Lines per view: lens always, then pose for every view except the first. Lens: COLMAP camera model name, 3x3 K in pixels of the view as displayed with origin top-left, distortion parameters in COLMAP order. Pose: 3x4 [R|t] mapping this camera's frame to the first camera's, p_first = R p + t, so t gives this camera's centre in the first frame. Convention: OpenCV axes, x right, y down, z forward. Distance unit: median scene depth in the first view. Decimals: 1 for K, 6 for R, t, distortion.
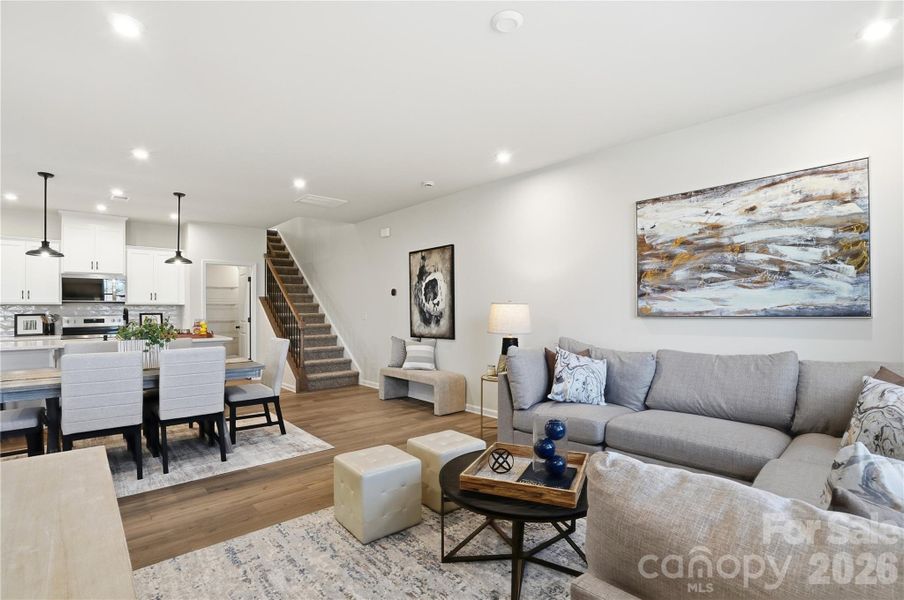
lens RADIAL K [[432.9, 0, 459.2], [0, 432.9, 310.7], [0, 0, 1]] dist [-0.064358, 0.026506]
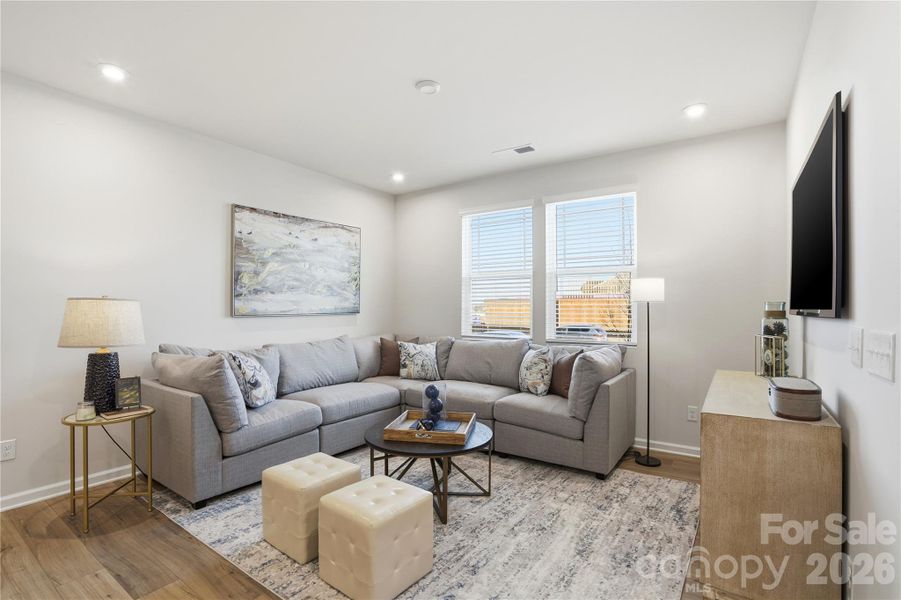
lens RADIAL K [[429.1, 0, 453.9], [0, 429.1, 298.7], [0, 0, 1]] dist [-0.060328, 0.022549]
pose [[-0.225835, 0.023311, 0.973887, -0.436050], [0.003175, 0.999726, -0.023193, -0.001956], [-0.974160, -0.002145, -0.225848, 0.452872]]
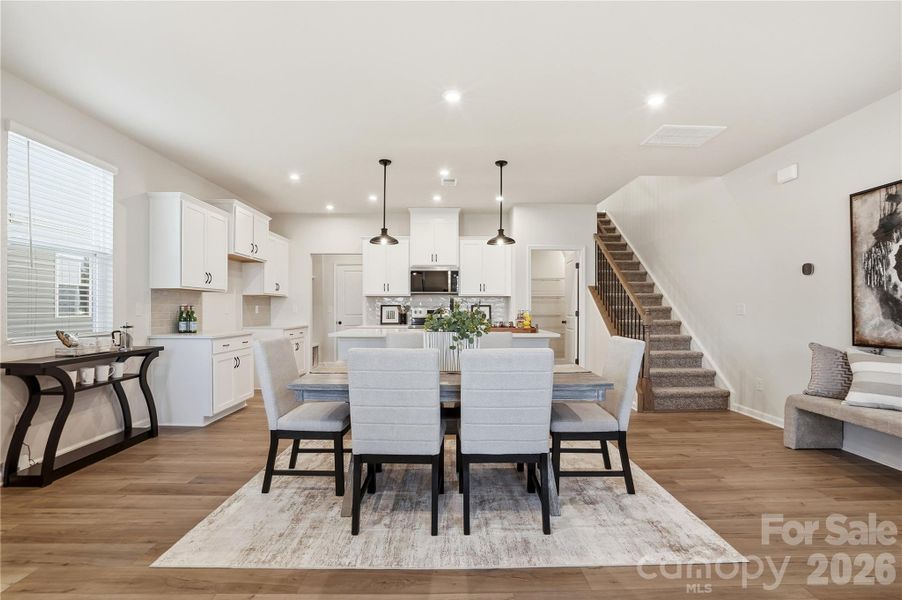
lens RADIAL K [[424.0, 0, 454.1], [0, 424.0, 310.0], [0, 0, 1]] dist [-0.052919, 0.020126]
pose [[0.748188, 0.007350, -0.663446, -0.153400], [-0.006011, 0.999973, 0.004299, 0.016143], [0.663460, 0.000772, 0.748212, 0.272186]]
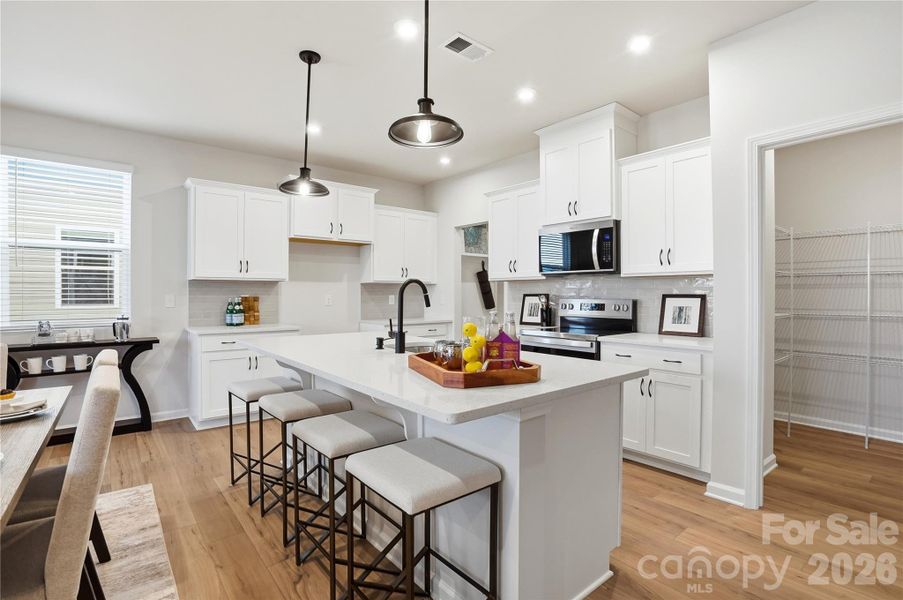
lens RADIAL K [[430.0, 0, 454.9], [0, 430.0, 298.6], [0, 0, 1]] dist [-0.060328, 0.022549]
pose [[-0.052340, 0.016074, -0.998500, -0.308306], [-0.003037, 0.999863, 0.016256, 0.004298], [0.998625, 0.003883, -0.052284, 0.942596]]
